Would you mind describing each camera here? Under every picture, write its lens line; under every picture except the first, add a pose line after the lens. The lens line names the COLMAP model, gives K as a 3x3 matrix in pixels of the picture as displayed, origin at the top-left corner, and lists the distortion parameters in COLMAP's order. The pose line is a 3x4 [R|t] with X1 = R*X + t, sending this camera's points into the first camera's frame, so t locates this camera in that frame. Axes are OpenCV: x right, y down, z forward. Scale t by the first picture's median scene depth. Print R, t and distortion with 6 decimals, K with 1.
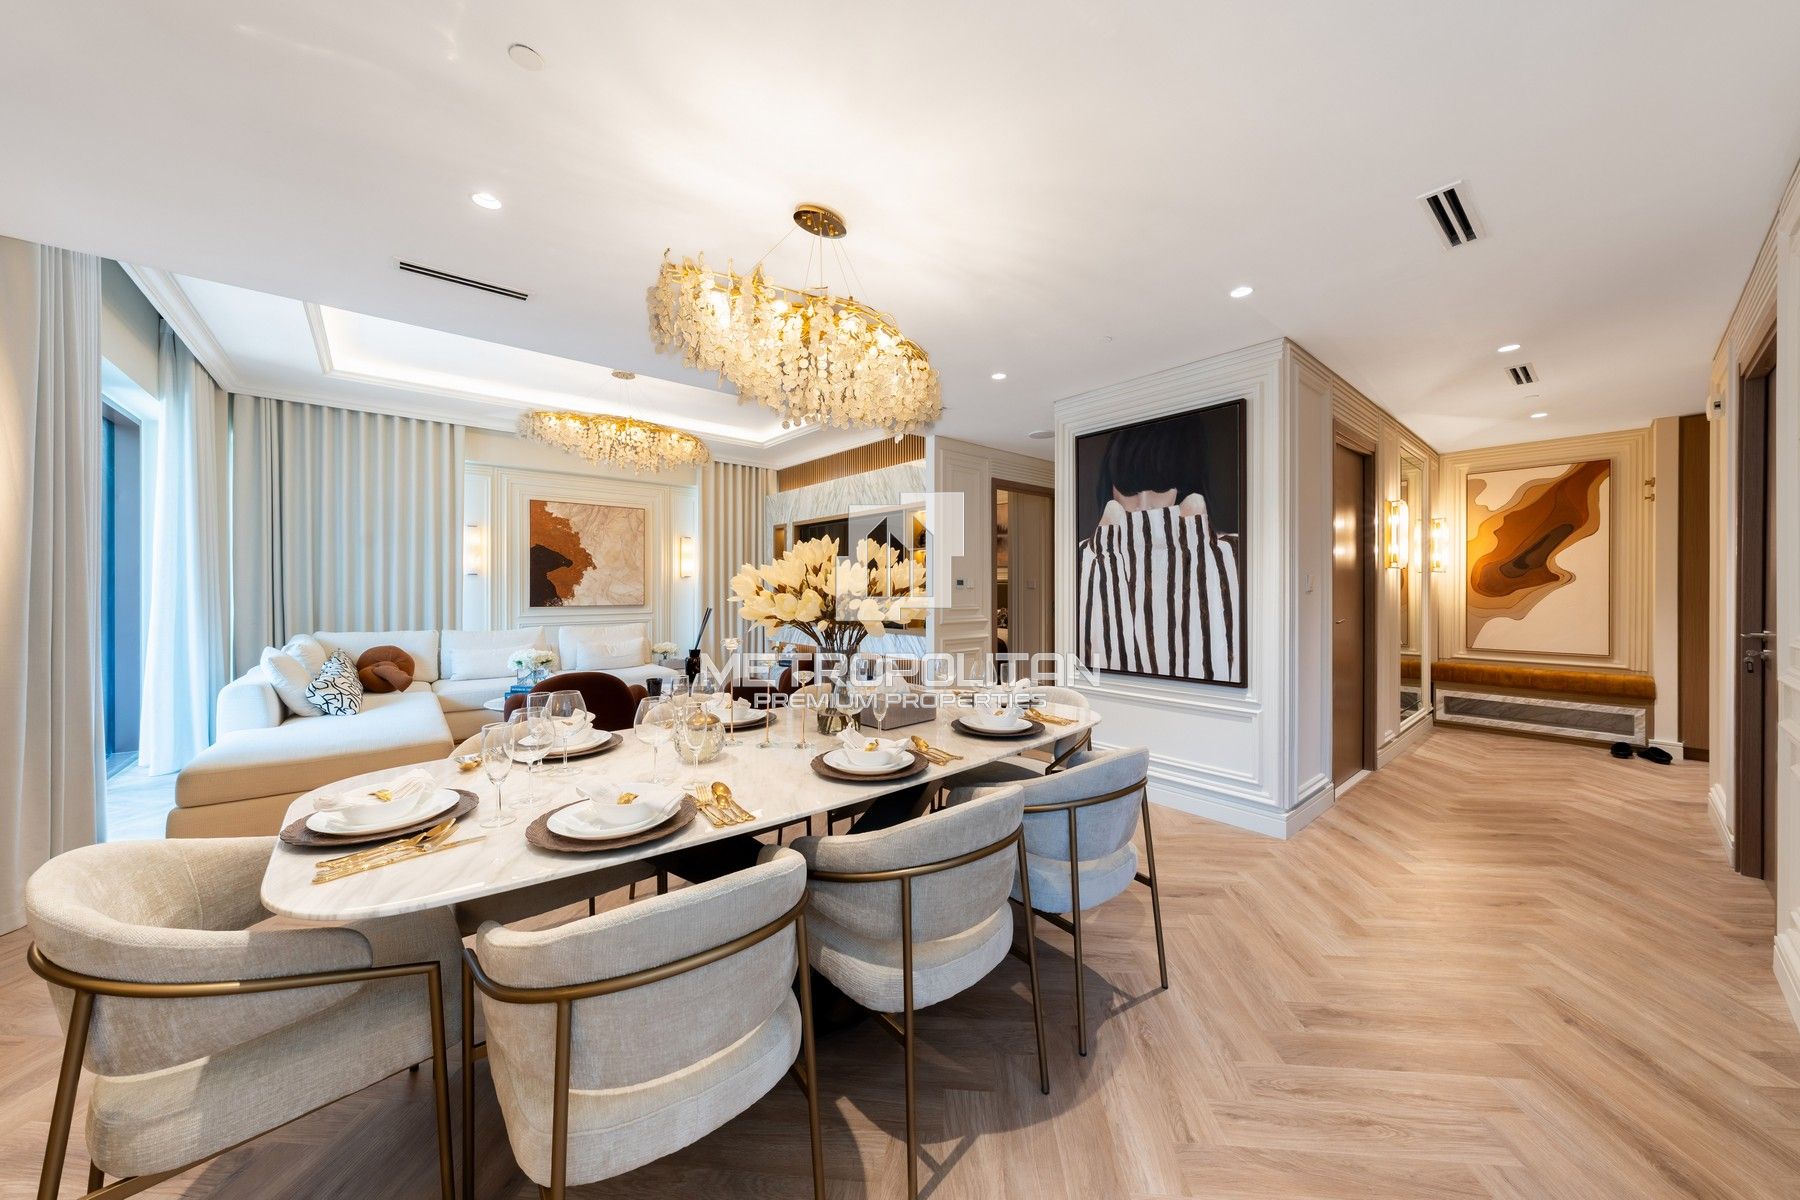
lens RADIAL K [[611.1, 0, 905.3], [0, 611.1, 591.1], [0, 0, 1]] dist [-0.000032, 0.000381]
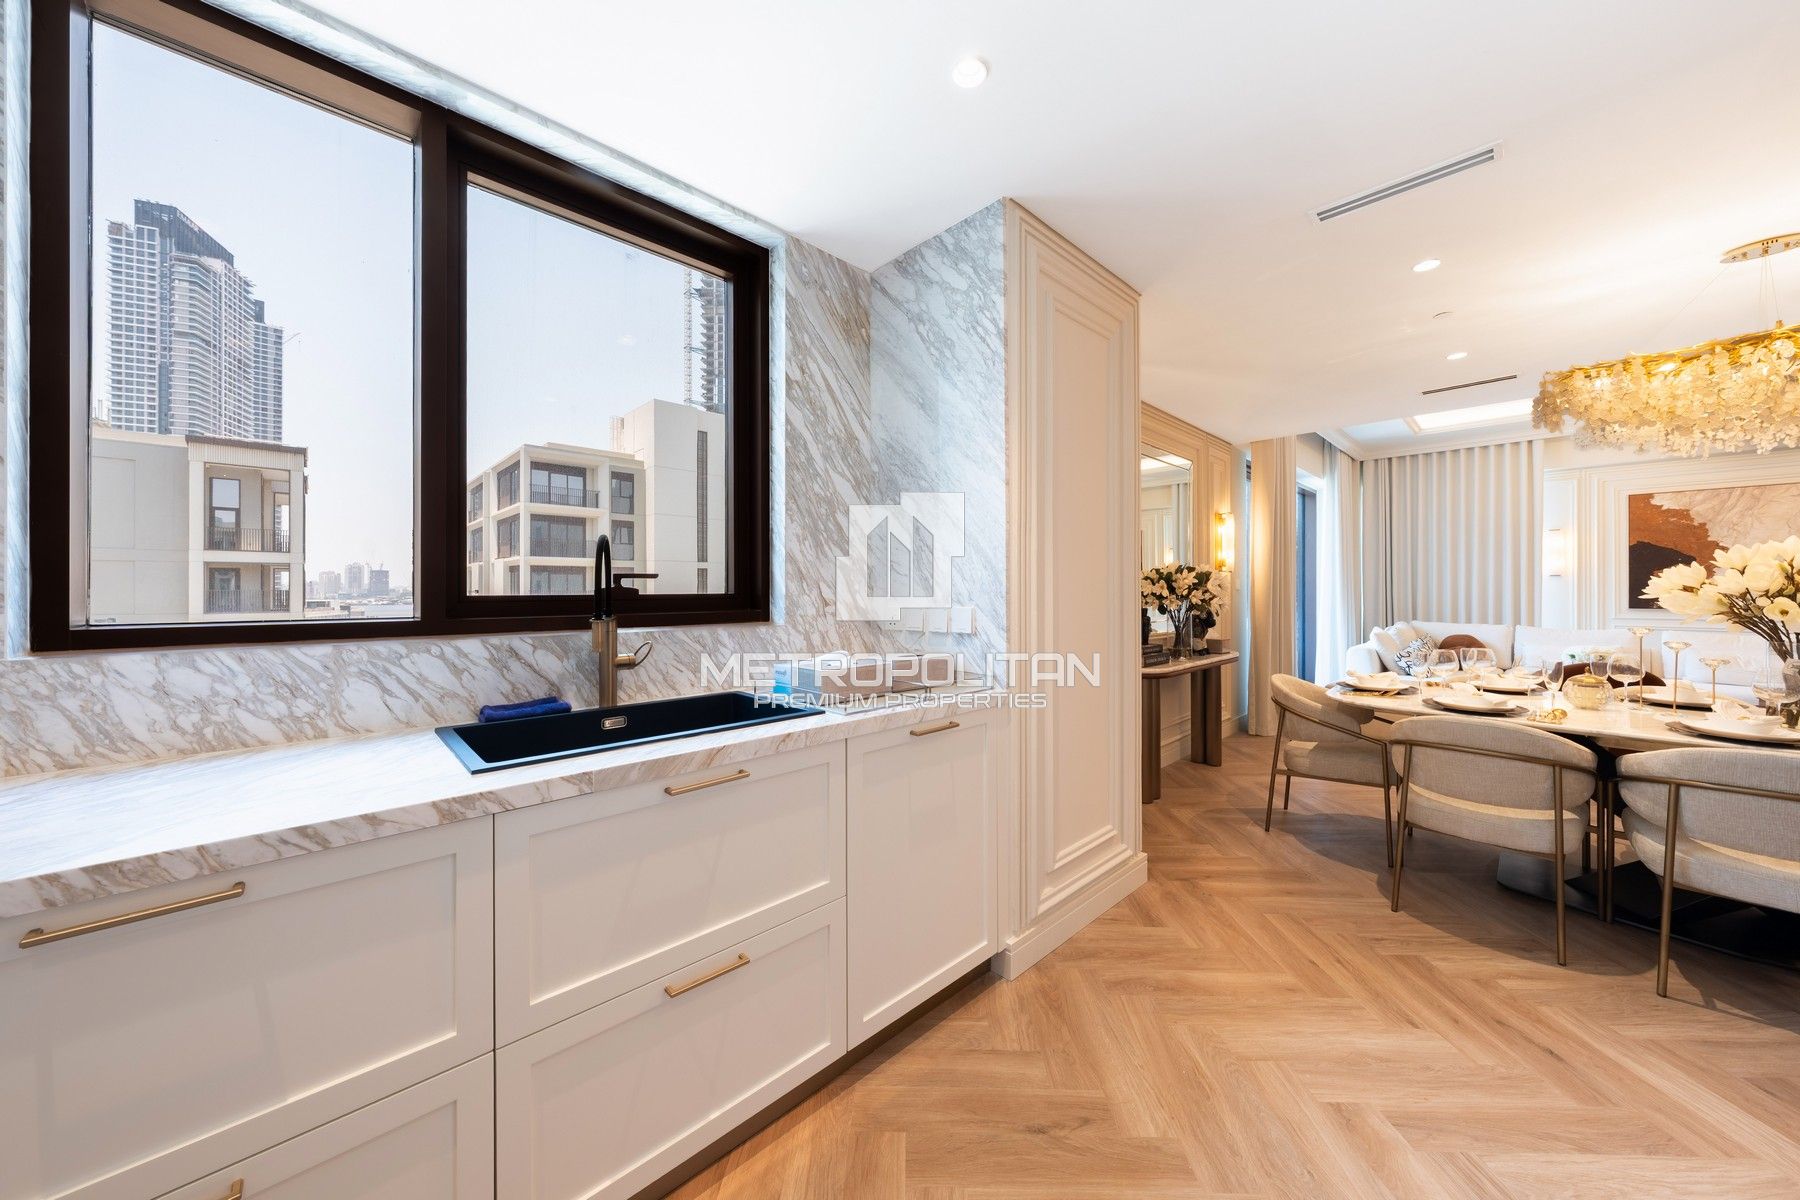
lens RADIAL K [[611.1, 0, 887.0], [0, 611.1, 591.6], [0, 0, 1]] dist [-0.000032, 0.000381]
pose [[0.047922, 0.005619, -0.998835, 0.486941], [-0.005152, 0.999972, 0.005378, 0.002812], [0.998838, 0.004889, 0.047950, -0.338694]]
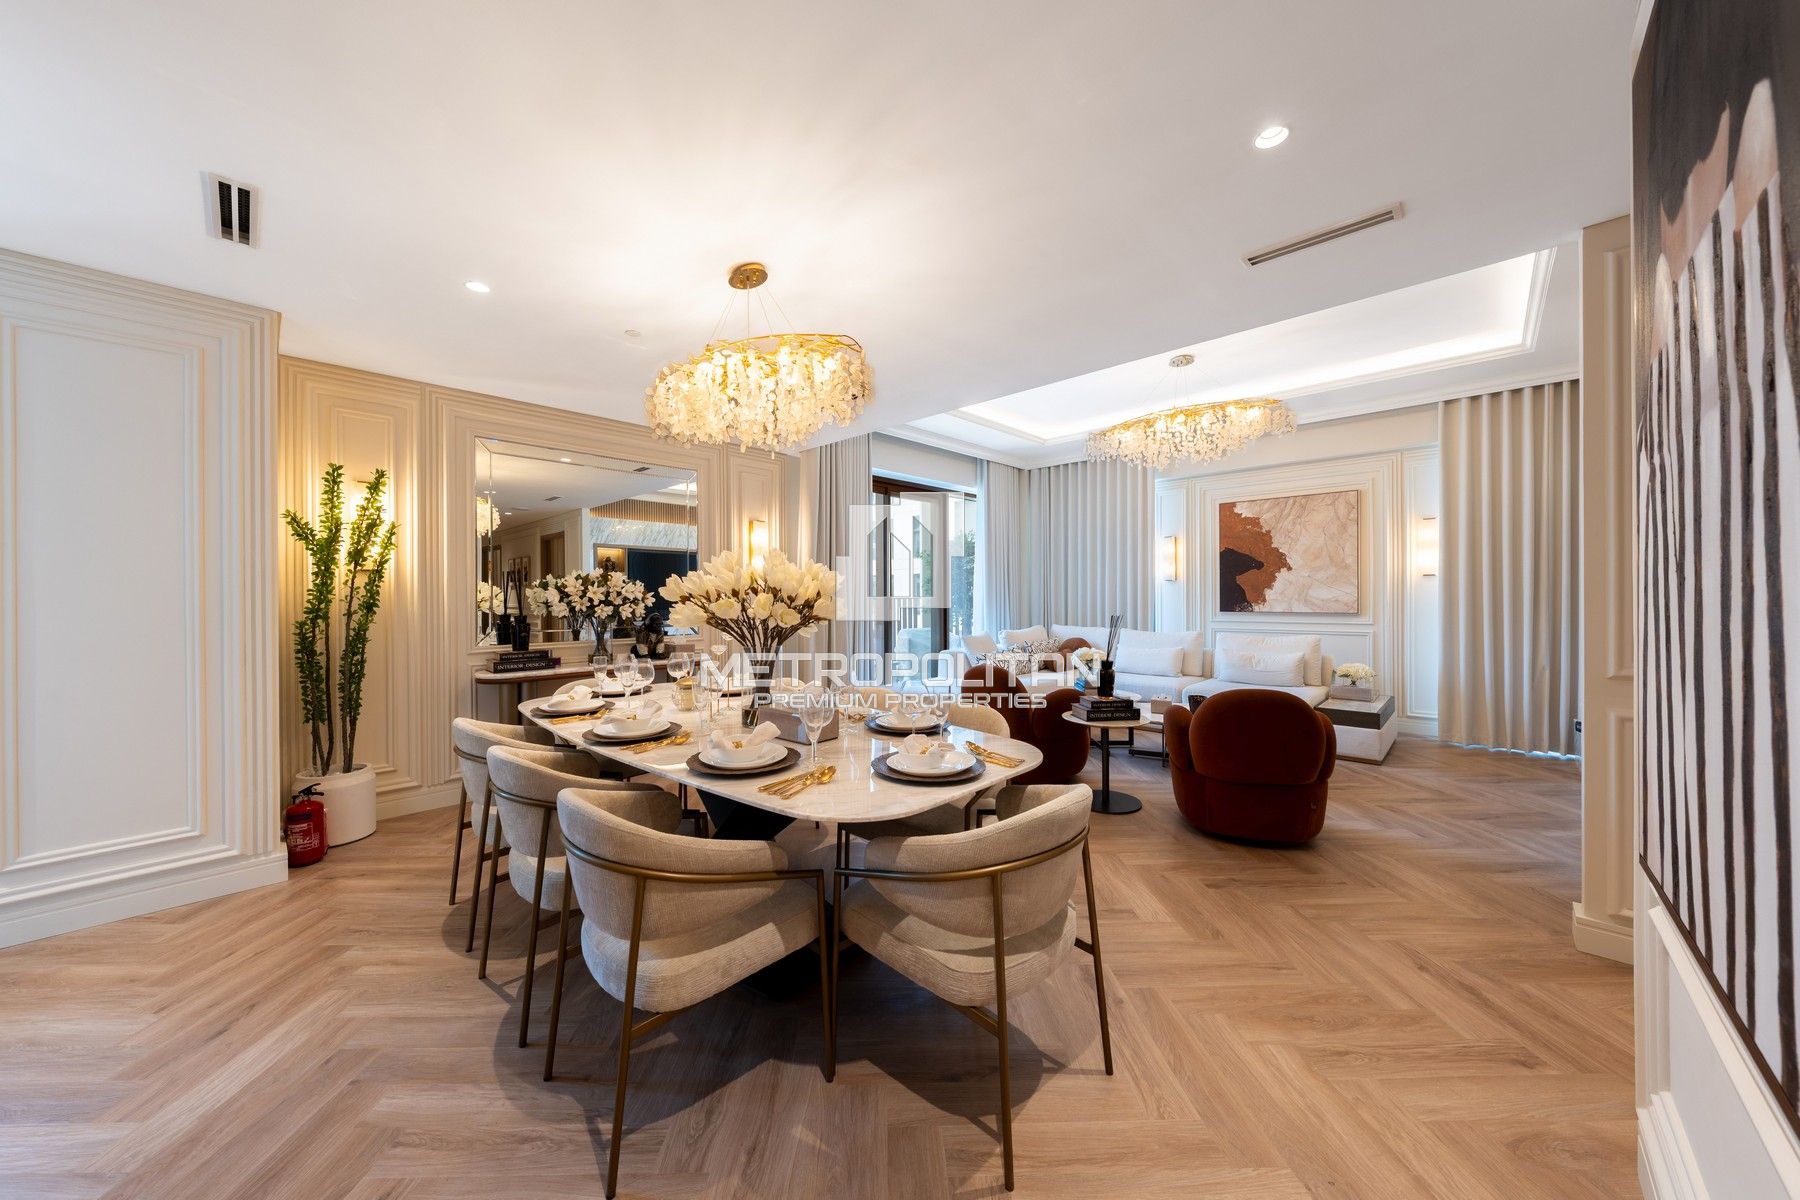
lens RADIAL K [[611.1, 0, 885.2], [0, 611.1, 597.0], [0, 0, 1]] dist [-0.000032, 0.000381]
pose [[0.082773, 0.004701, -0.996557, 0.581360], [-0.001358, 0.999988, 0.004605, -0.002162], [0.996568, 0.000972, 0.082778, 0.652959]]
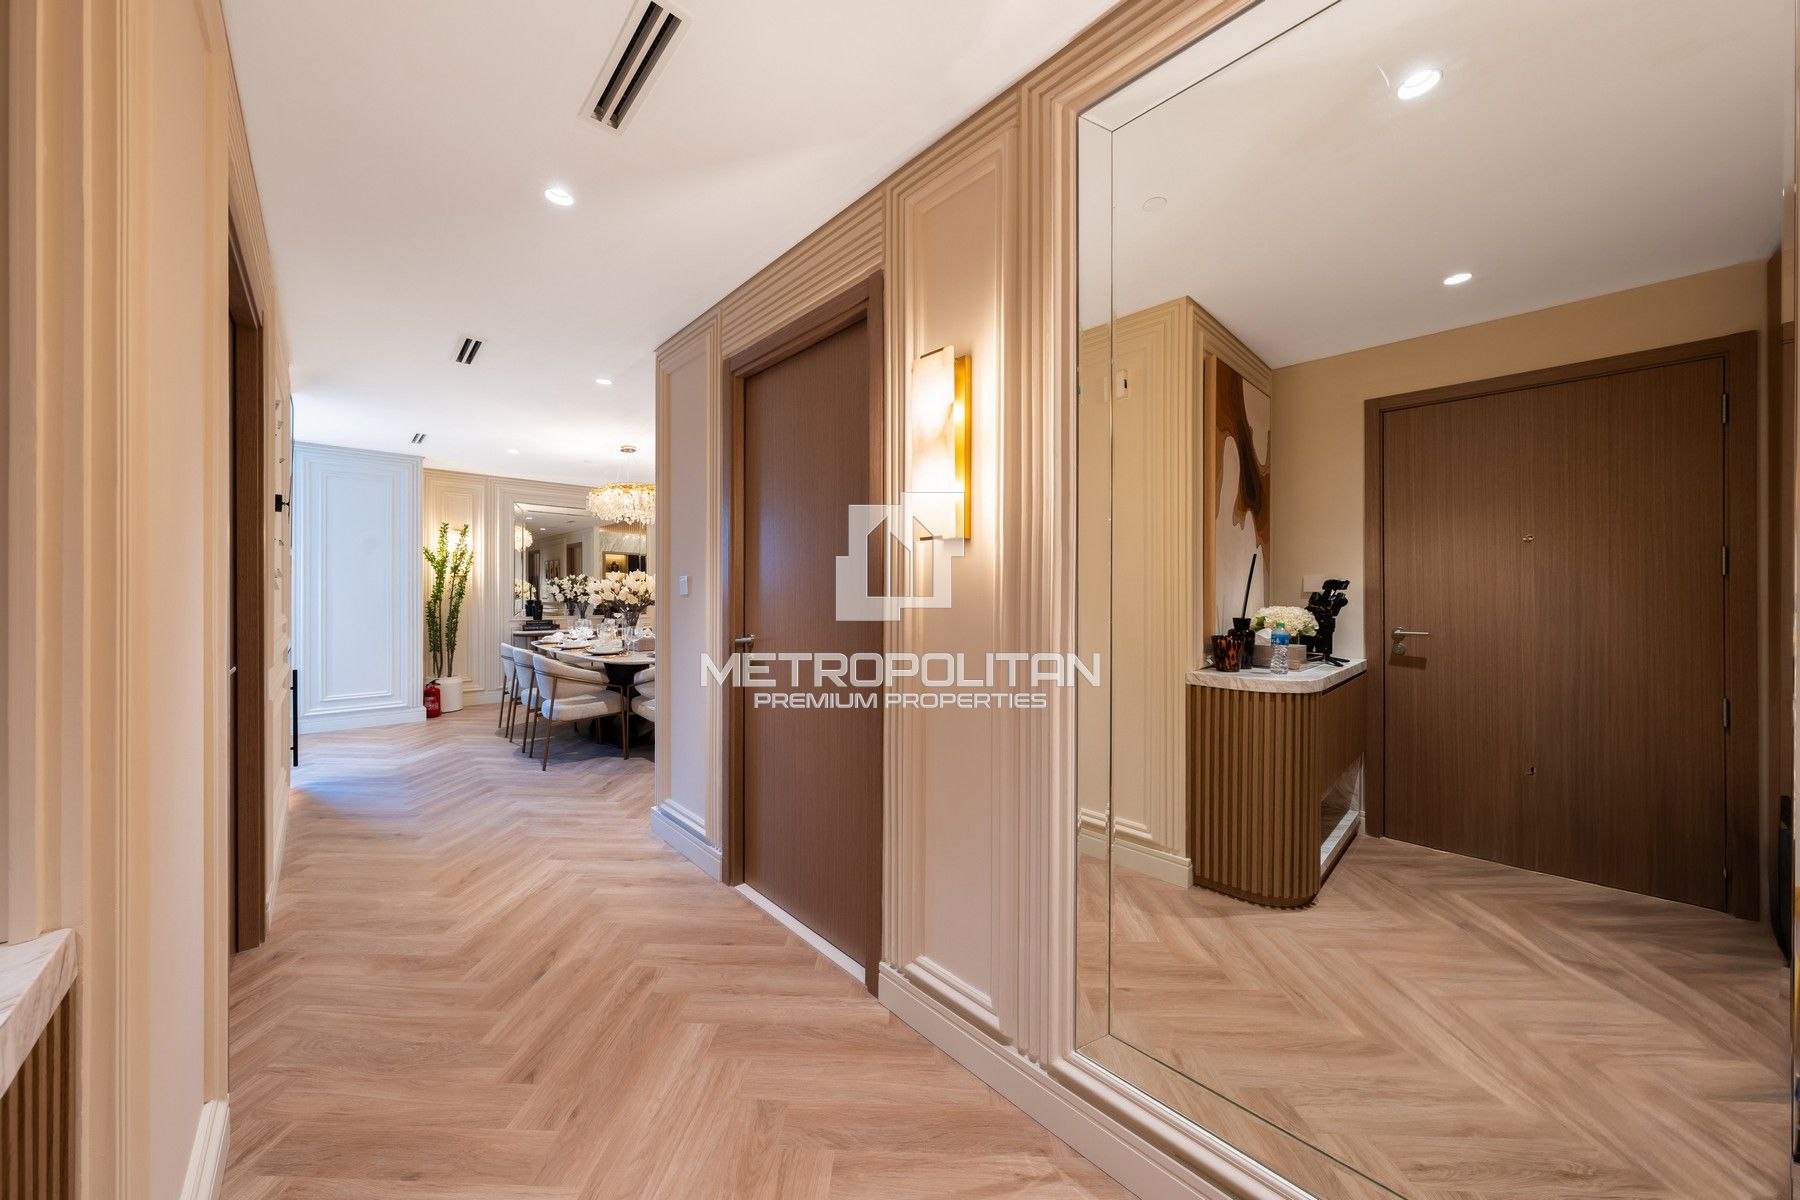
lens RADIAL K [[611.1, 0, 889.3], [0, 611.1, 595.4], [0, 0, 1]] dist [-0.000032, 0.000381]
pose [[0.030038, 0.008806, -0.999510, 1.395707], [-0.010666, 0.999907, 0.008489, -0.008028], [0.999492, 0.010406, 0.030129, 1.139236]]
